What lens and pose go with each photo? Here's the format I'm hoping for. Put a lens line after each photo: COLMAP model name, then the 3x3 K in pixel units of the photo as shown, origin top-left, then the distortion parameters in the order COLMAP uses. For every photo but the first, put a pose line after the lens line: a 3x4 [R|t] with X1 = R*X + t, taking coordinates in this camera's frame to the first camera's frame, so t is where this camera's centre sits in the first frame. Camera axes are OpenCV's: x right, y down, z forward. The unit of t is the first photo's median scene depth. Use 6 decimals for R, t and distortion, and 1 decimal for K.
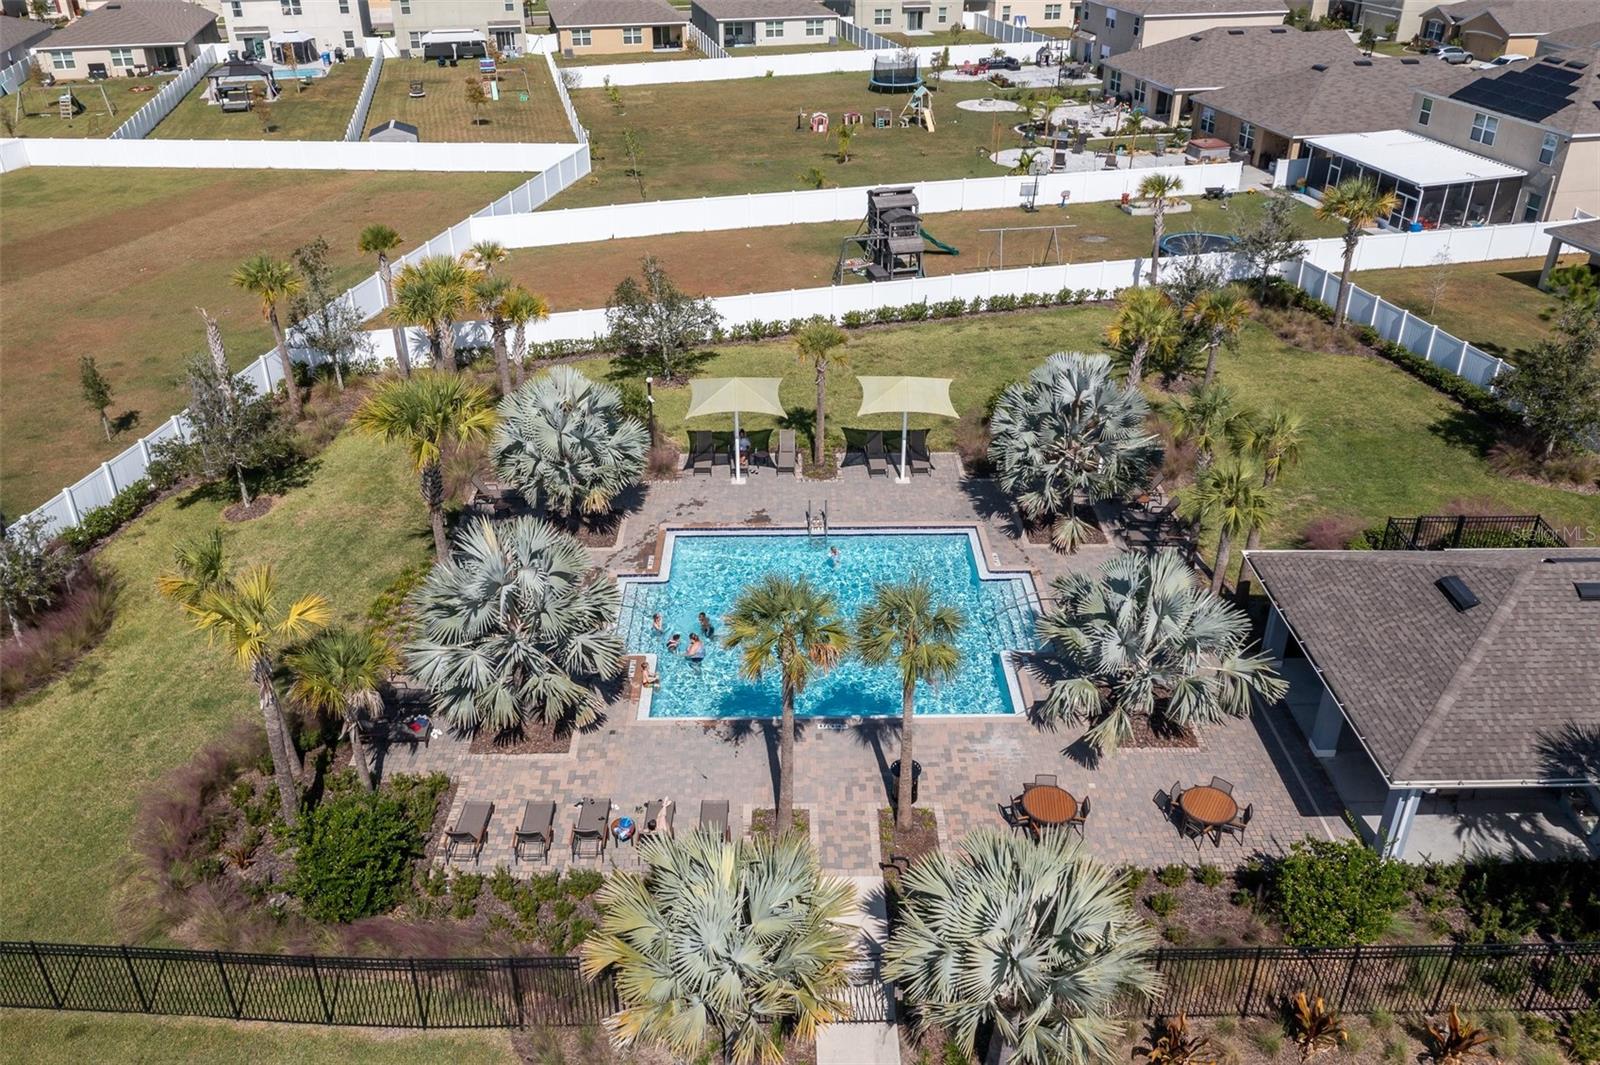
lens RADIAL K [[1263.4, 0, 800.0], [0, 1263.4, 532.5], [0, 0, 1]] dist [-0.013776, 0.001358]
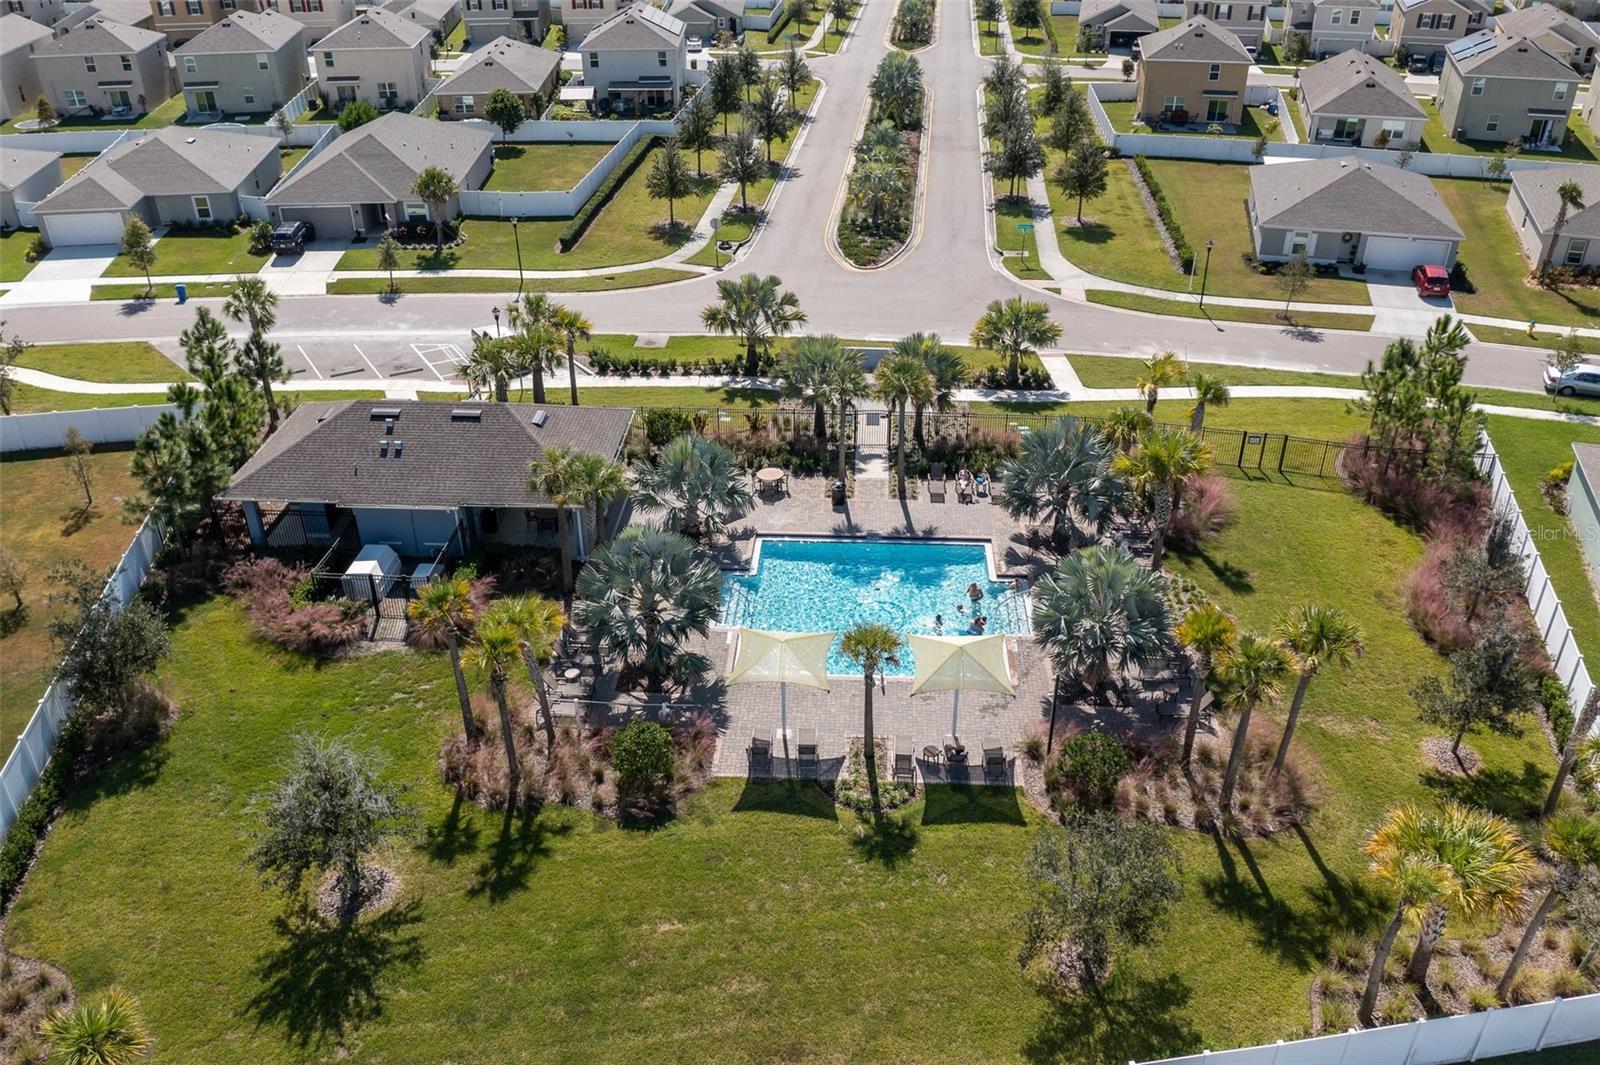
lens RADIAL K [[1263.4, 0, 800.0], [0, 1263.4, 532.5], [0, 0, 1]] dist [-0.013776, 0.001358]
pose [[-0.997511, -0.030570, 0.063543, 0.010622], [0.039324, 0.506837, 0.861145, -0.852047], [-0.058531, 0.861500, -0.504373, 1.206595]]
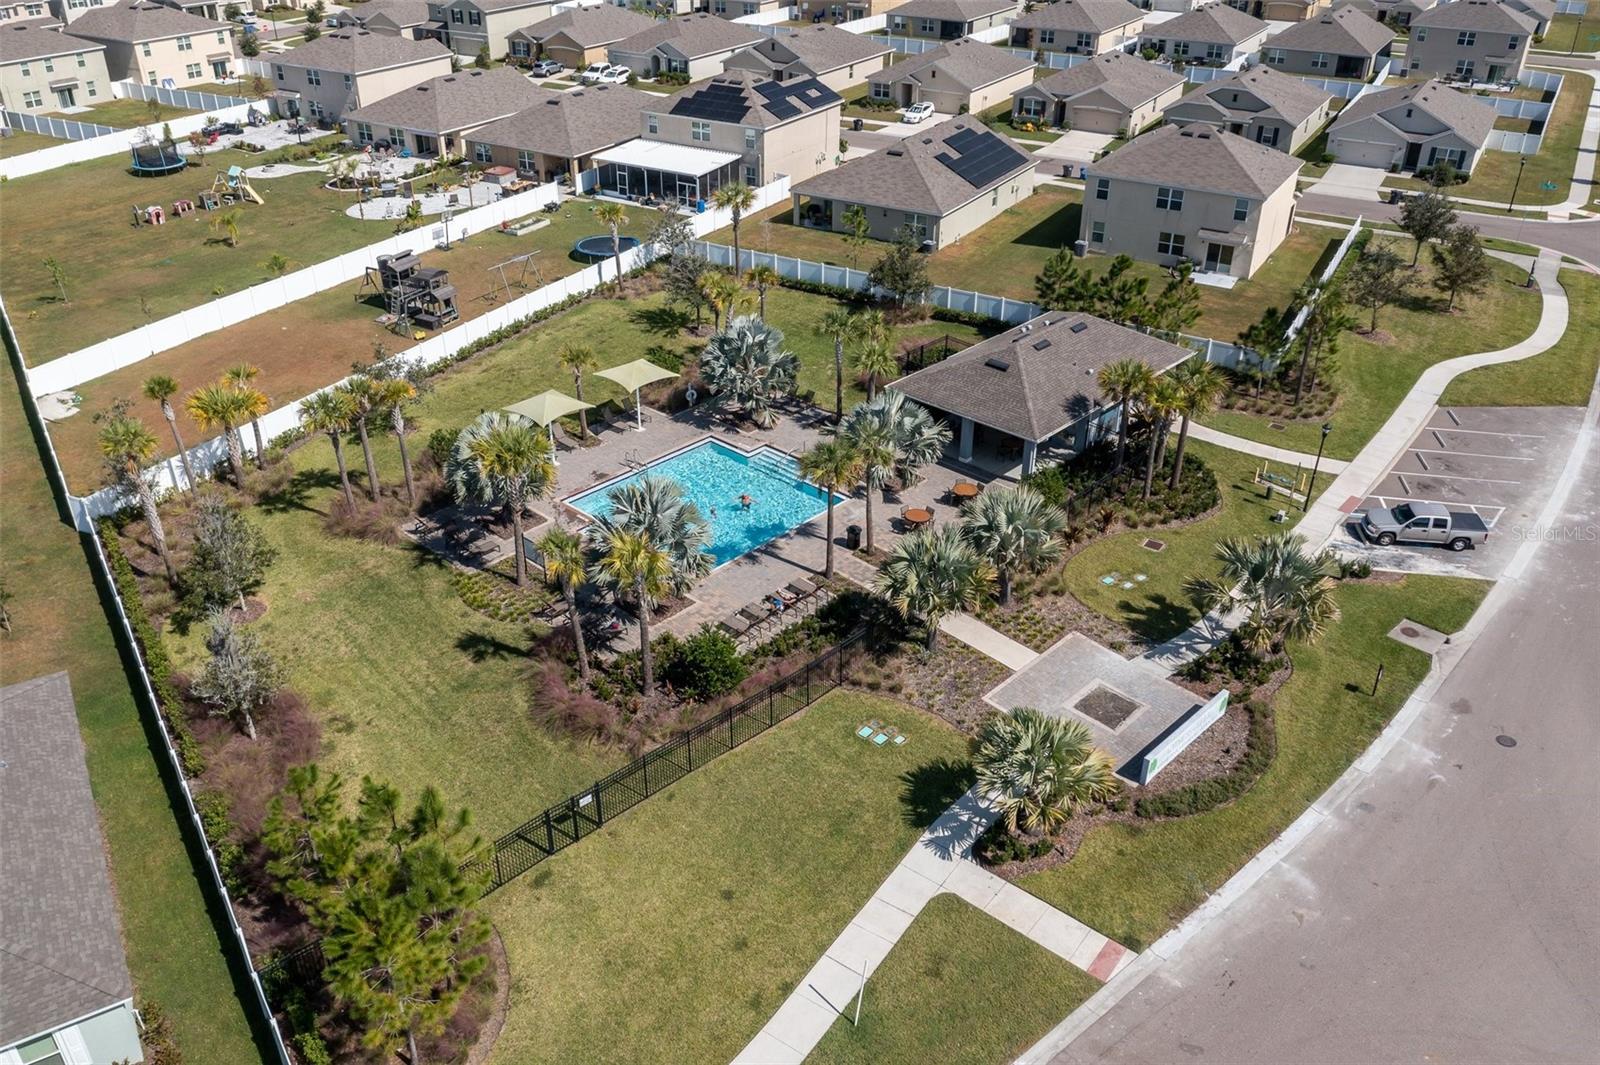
lens RADIAL K [[1263.4, 0, 800.0], [0, 1263.4, 532.5], [0, 0, 1]] dist [-0.013776, 0.001358]
pose [[0.692824, -0.355980, 0.627115, -0.707462], [0.348225, 0.926697, 0.141324, -0.066290], [-0.631454, 0.120464, 0.765999, -0.256742]]
